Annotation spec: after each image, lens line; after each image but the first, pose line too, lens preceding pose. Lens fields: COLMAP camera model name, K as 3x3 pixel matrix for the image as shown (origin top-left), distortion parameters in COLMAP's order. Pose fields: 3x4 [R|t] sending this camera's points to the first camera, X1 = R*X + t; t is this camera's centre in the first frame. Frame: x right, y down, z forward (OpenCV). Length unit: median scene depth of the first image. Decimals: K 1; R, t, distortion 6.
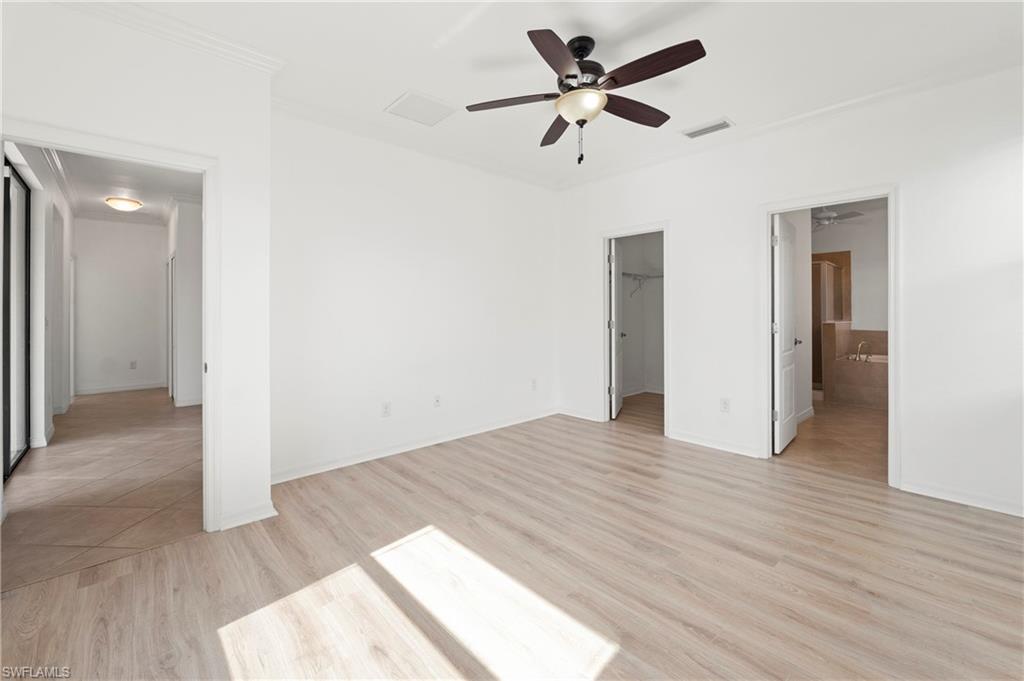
lens RADIAL K [[429.5, 0, 513.3], [0, 429.5, 311.1], [0, 0, 1]] dist [-0.001329, -0.000157]
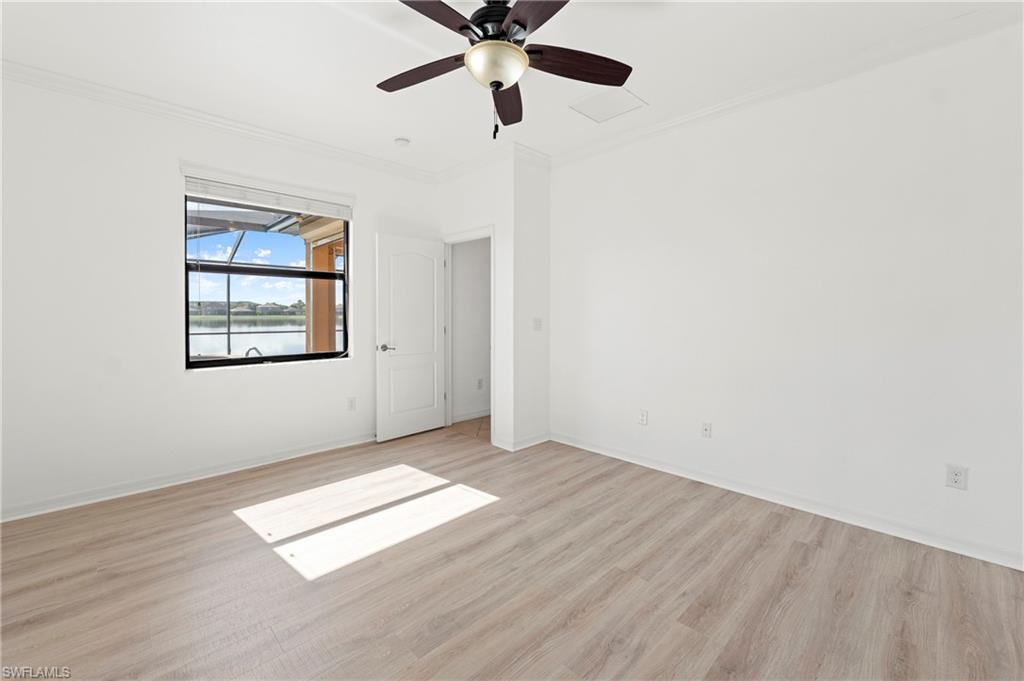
lens RADIAL K [[433.2, 0, 508.8], [0, 433.2, 316.8], [0, 0, 1]] dist [-0.001503, -0.000381]
pose [[-0.000311, 0.012316, -0.999924, 0.871739], [0.006469, 0.999903, 0.012314, -0.012243], [0.999979, -0.006465, -0.000390, 0.907545]]
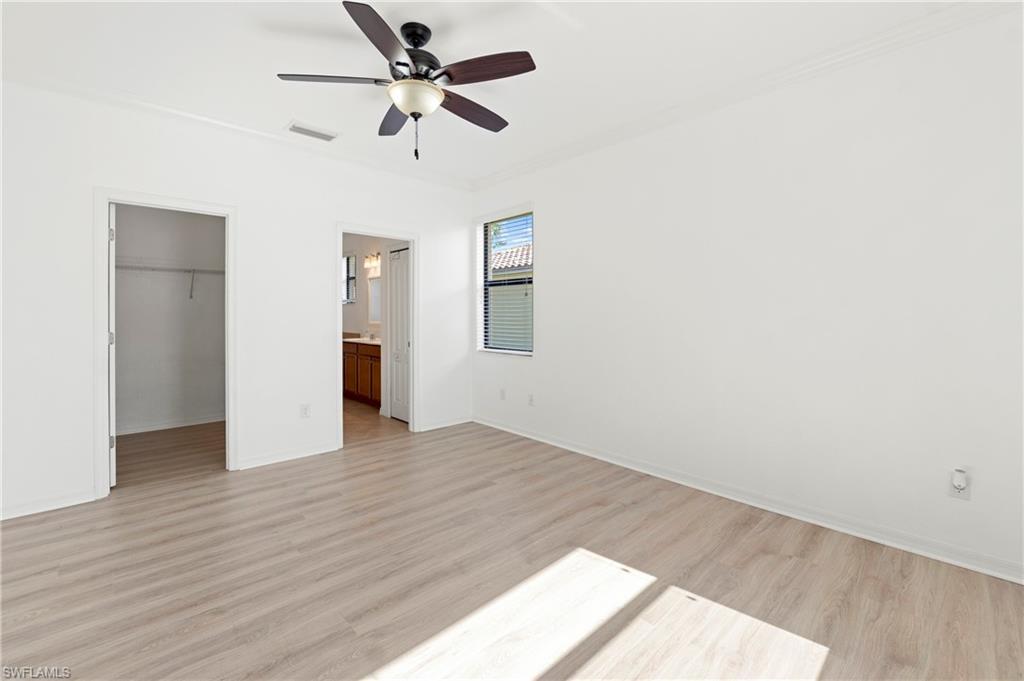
lens RADIAL K [[421.9, 0, 517.6], [0, 421.9, 319.3], [0, 0, 1]] dist [-0.001199, -0.000234]
pose [[-0.013035, -0.002422, 0.999912, -0.674454], [-0.004917, 0.999985, 0.002358, 0.000020], [-0.999903, -0.004885, -0.013047, 0.702113]]
